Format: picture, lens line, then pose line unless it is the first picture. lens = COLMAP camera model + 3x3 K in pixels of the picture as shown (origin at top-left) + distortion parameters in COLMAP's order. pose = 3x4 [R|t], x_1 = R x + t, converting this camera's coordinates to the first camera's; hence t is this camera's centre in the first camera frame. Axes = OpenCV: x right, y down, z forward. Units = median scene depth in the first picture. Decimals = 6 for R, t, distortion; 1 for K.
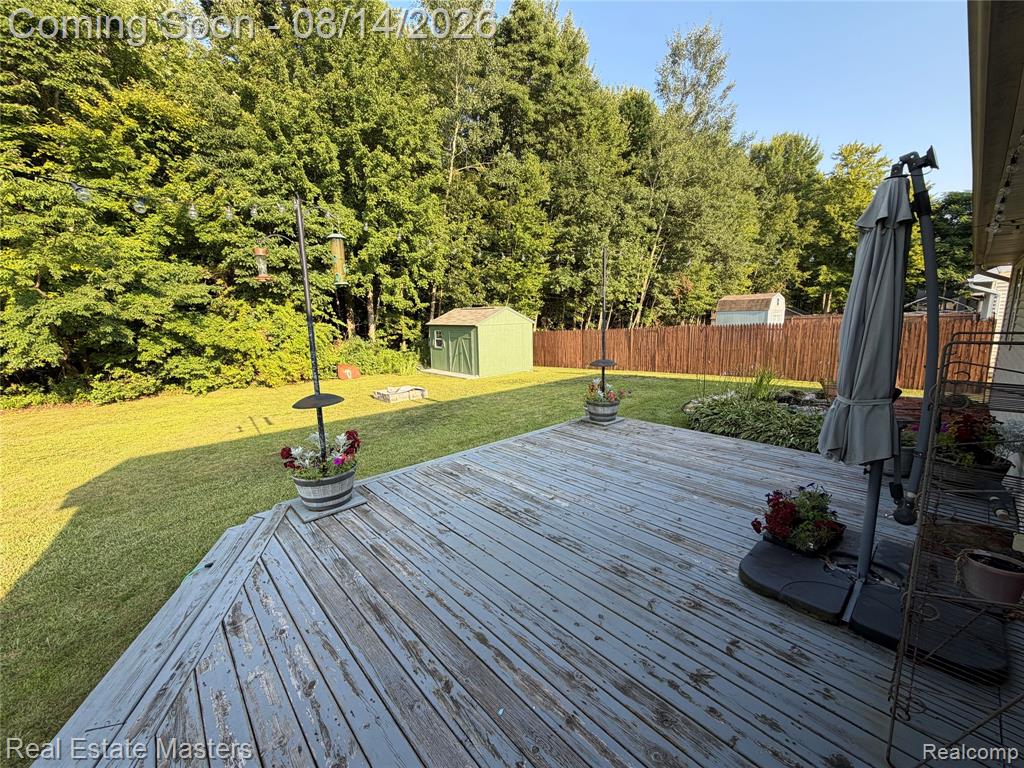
lens RADIAL K [[408.6, 0, 512.9], [0, 408.6, 388.9], [0, 0, 1]] dist [0.002549, -0.001671]
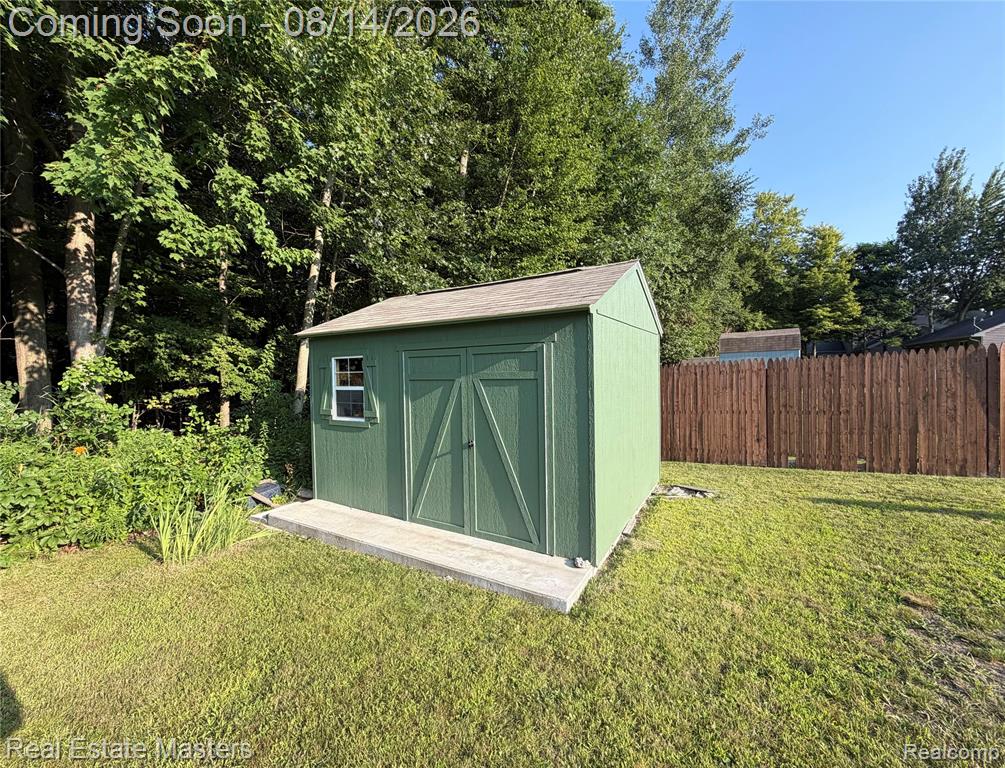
lens RADIAL K [[411.7, 0, 492.2], [0, 411.7, 382.6], [0, 0, 1]] dist [0.001585, 0.001177]
pose [[0.962312, -0.007260, 0.271849, -0.146122], [0.050054, 0.987294, -0.150816, -0.071877], [-0.267300, 0.158740, 0.950448, 0.638713]]
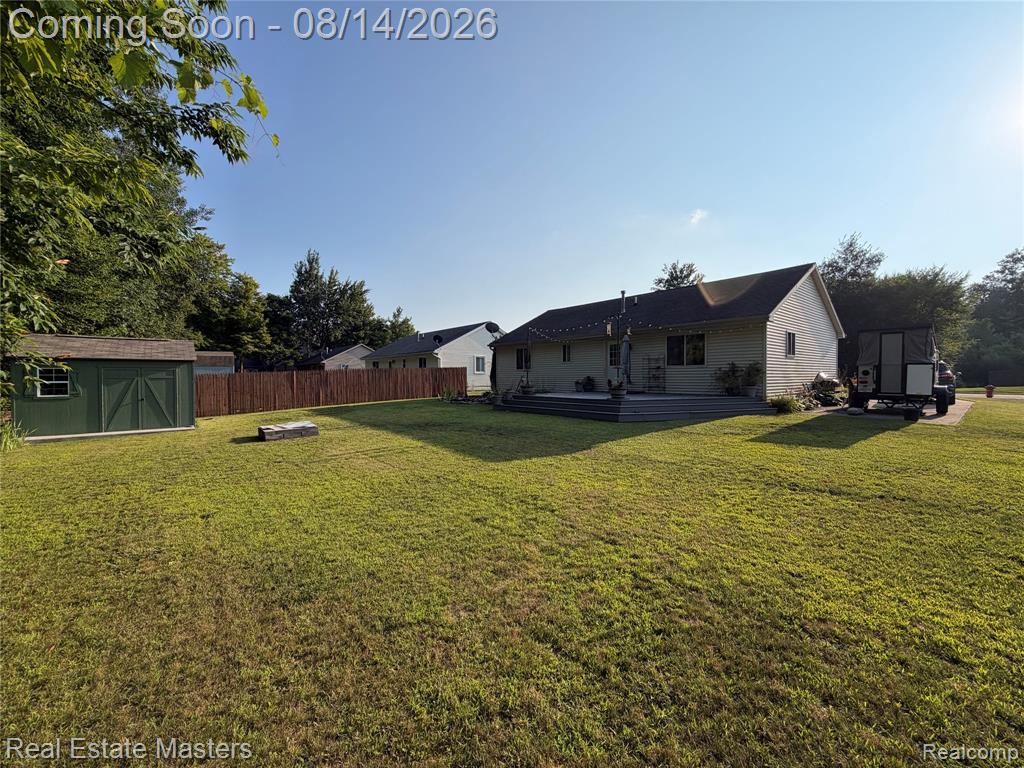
lens RADIAL K [[408.6, 0, 504.7], [0, 408.6, 385.9], [0, 0, 1]] dist [0.002549, -0.001671]
pose [[0.058481, -0.004127, 0.998280, -0.635611], [0.179769, 0.983688, -0.006464, 0.001507], [-0.981969, 0.179838, 0.058269, 0.298013]]
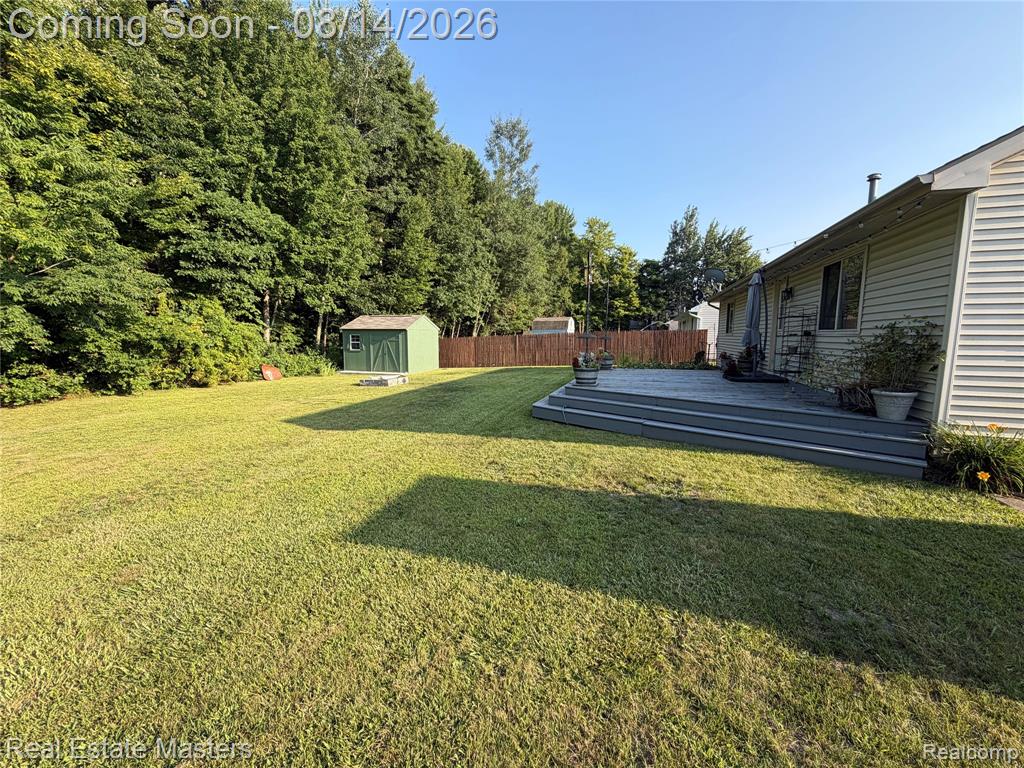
lens RADIAL K [[408.6, 0, 518.8], [0, 408.6, 387.2], [0, 0, 1]] dist [0.002549, -0.001671]
pose [[0.858808, -0.042205, 0.510556, -0.323277], [0.070427, 0.996865, -0.036059, 0.058045], [-0.507433, 0.066925, 0.859088, -0.126641]]
